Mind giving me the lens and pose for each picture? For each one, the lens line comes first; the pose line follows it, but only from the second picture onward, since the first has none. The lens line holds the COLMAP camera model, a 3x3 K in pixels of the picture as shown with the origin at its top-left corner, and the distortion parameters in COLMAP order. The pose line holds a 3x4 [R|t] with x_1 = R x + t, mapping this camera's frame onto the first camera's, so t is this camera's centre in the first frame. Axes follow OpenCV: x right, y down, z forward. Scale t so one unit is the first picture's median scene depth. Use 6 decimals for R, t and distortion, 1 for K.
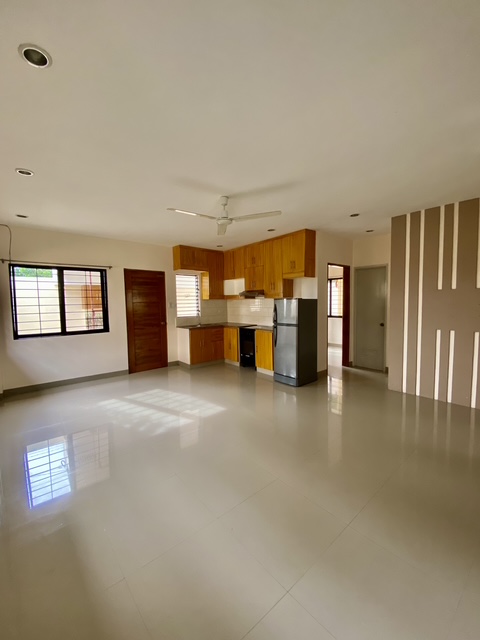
lens RADIAL K [[255.7, 0, 243.2], [0, 255.7, 318.5], [0, 0, 1]] dist [-0.009273, -0.002606]
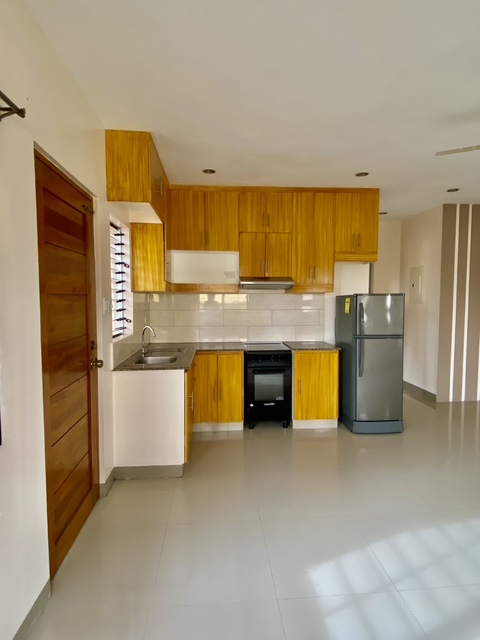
lens RADIAL K [[338.2, 0, 239.1], [0, 338.2, 318.5], [0, 0, 1]] dist [-0.007810, -0.001827]
pose [[0.604493, -0.034846, 0.795848, -0.612263], [0.042131, 0.999043, 0.011742, -0.039363], [-0.795495, 0.026432, 0.605383, 0.697520]]
